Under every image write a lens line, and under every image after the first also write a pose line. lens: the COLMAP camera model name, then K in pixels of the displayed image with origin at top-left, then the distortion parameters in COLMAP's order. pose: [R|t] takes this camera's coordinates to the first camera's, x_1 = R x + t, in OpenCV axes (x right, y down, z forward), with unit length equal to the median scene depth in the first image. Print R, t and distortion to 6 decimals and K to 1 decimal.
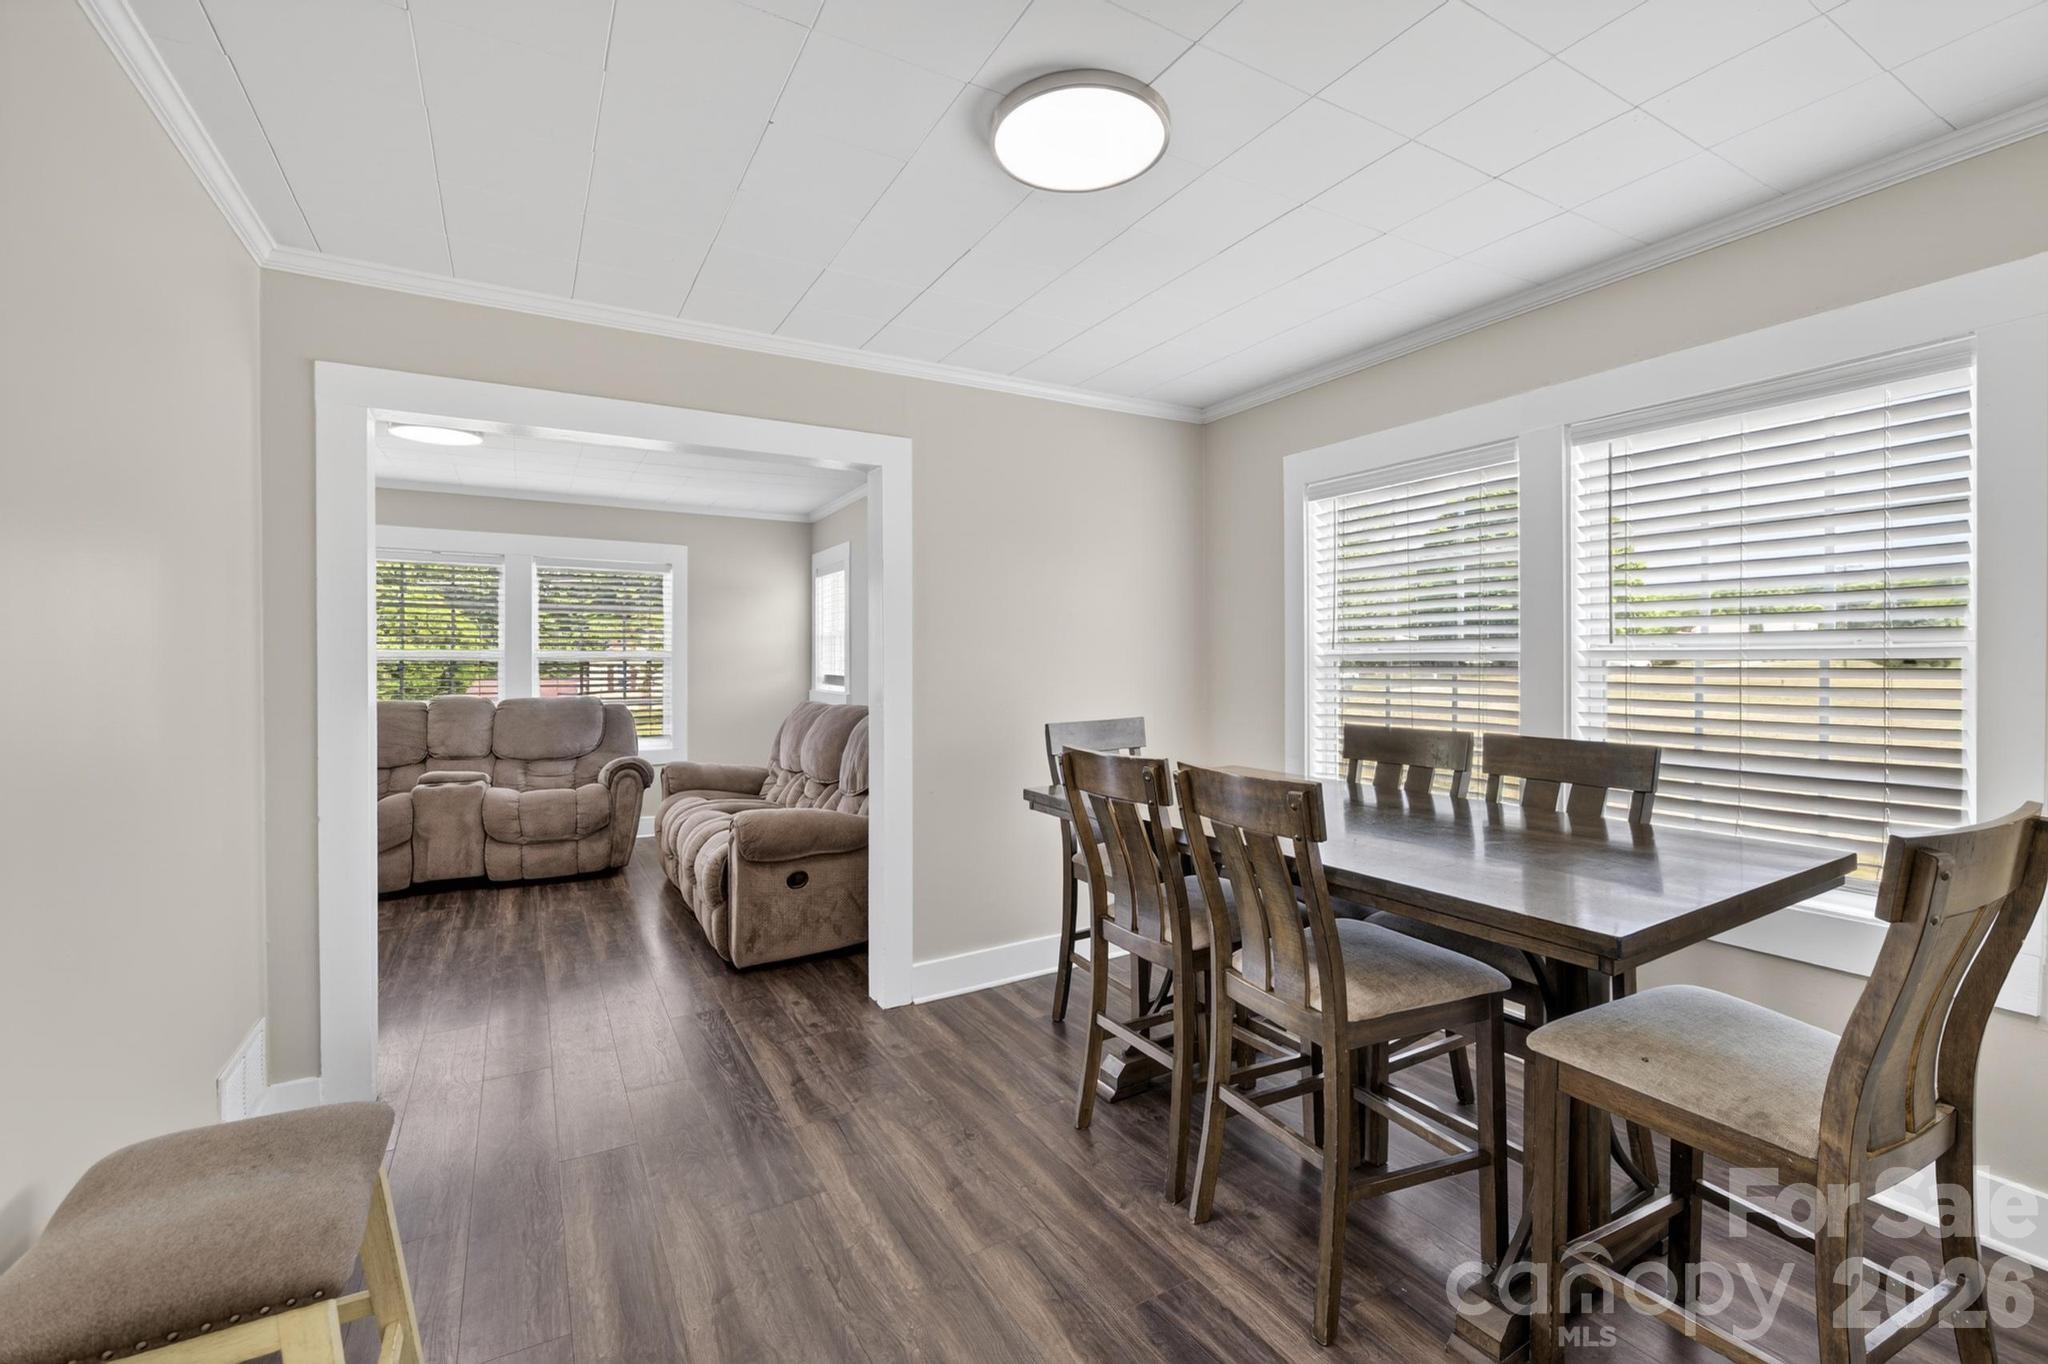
lens RADIAL K [[852.8, 0, 1024.0], [0, 852.8, 682.0], [0, 0, 1]] dist [0.000474, 0.000287]
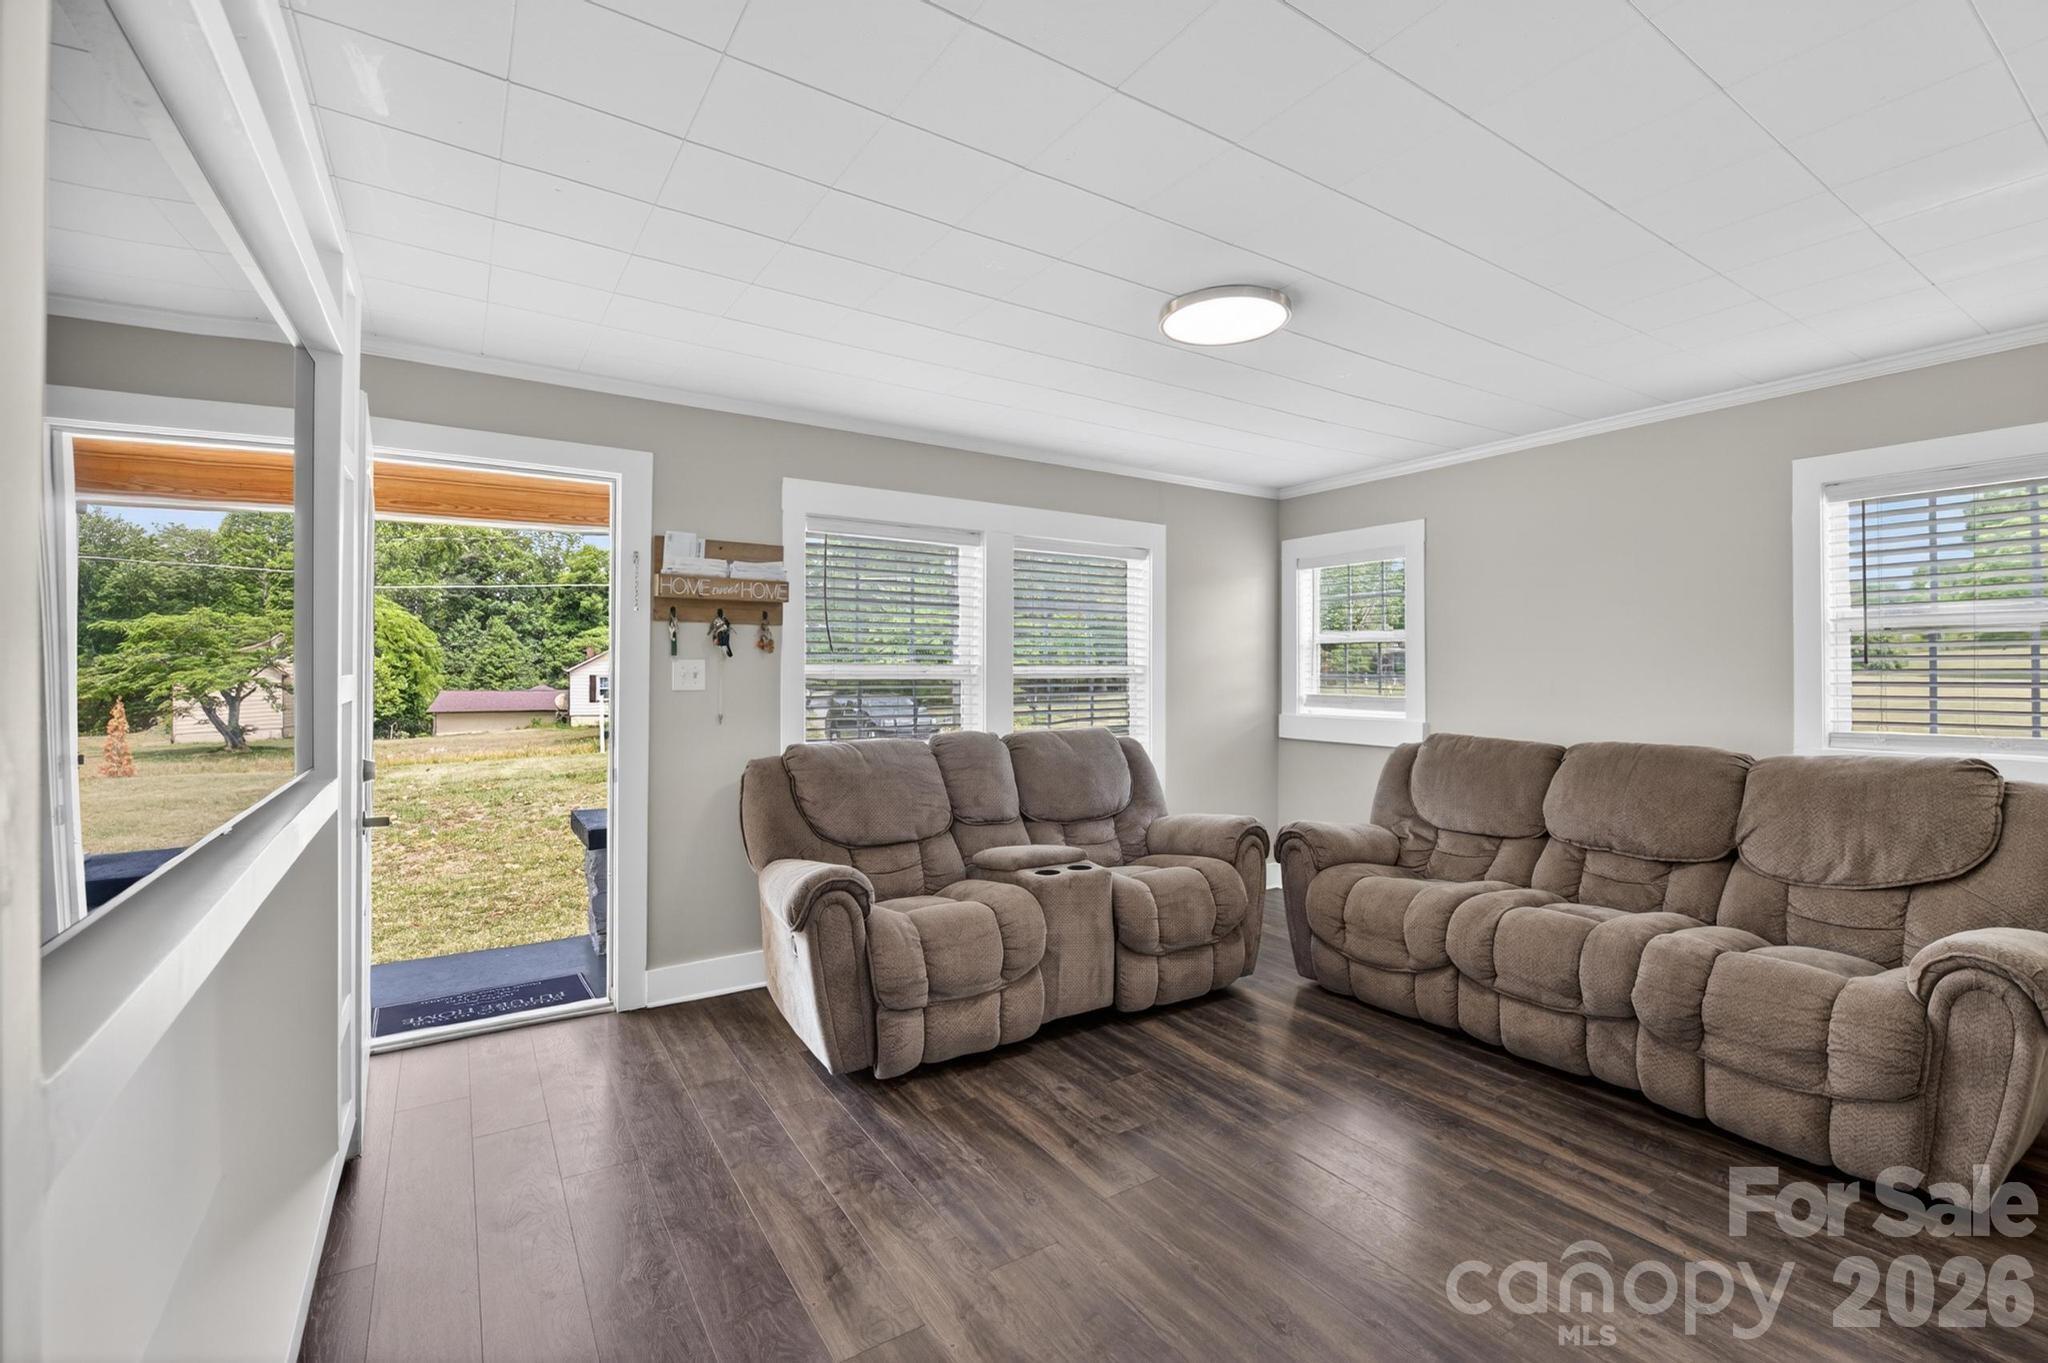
lens RADIAL K [[885.0, 0, 1056.2], [0, 885.0, 669.6], [0, 0, 1]] dist [-0.021219, 0.000349]
pose [[0.996822, -0.003689, 0.079572, -0.658506], [0.006001, 0.999566, -0.028836, -0.012633], [-0.079431, 0.029222, 0.996412, 0.280857]]
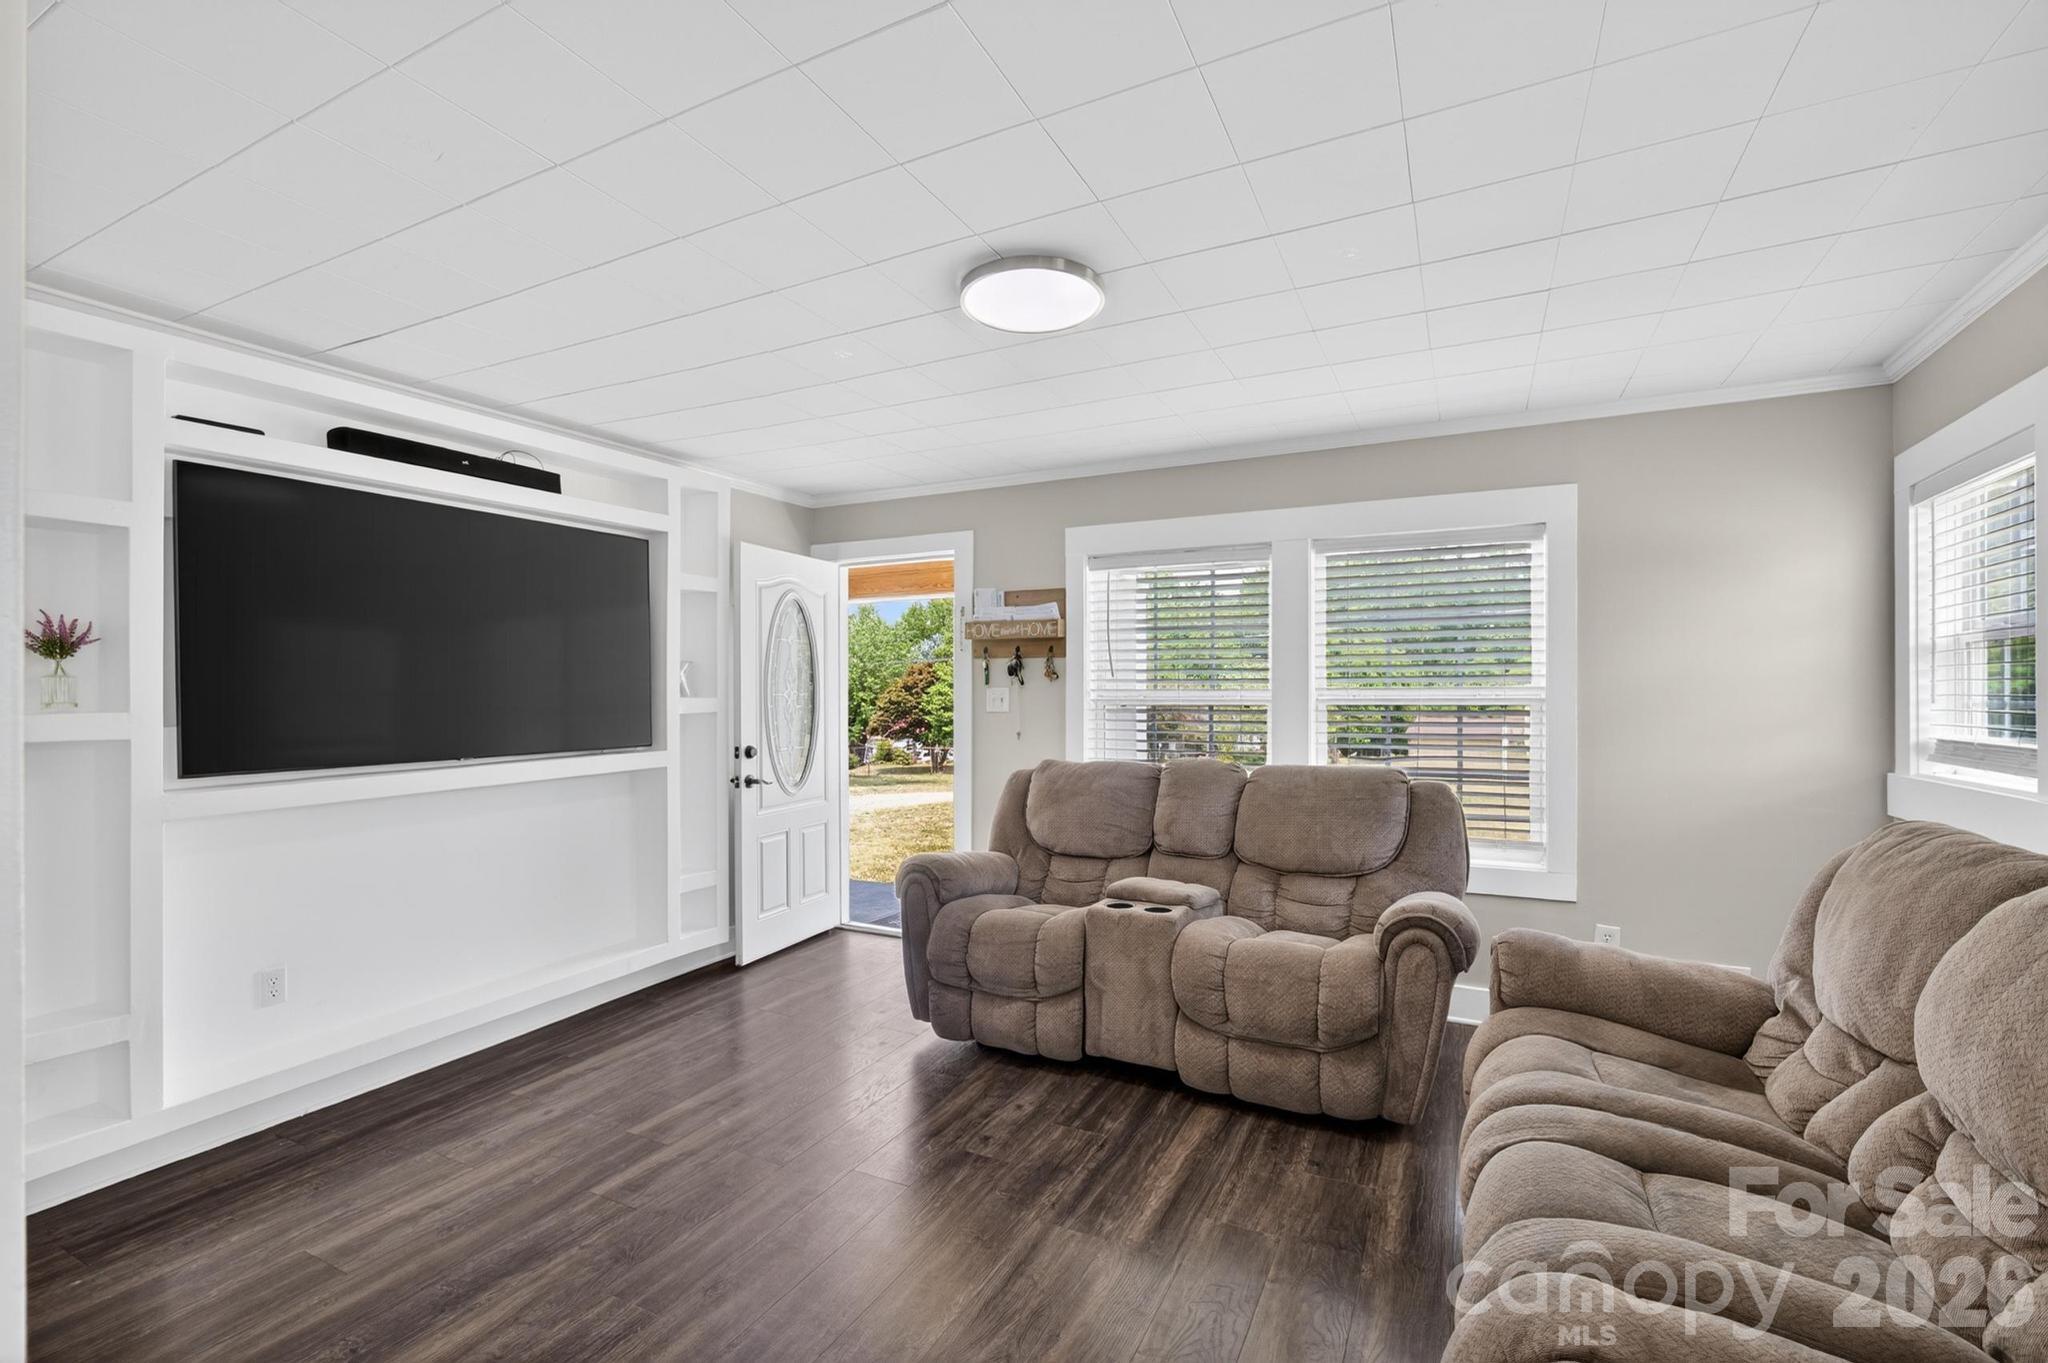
lens RADIAL K [[894.4, 0, 1033.3], [0, 894.4, 697.2], [0, 0, 1]] dist [-0.009557, 0.000364]
pose [[0.561472, -0.005279, -0.827479, -0.159721], [-0.020271, 0.999592, -0.020131, -0.015048], [0.827247, 0.028077, 0.561136, 0.509223]]
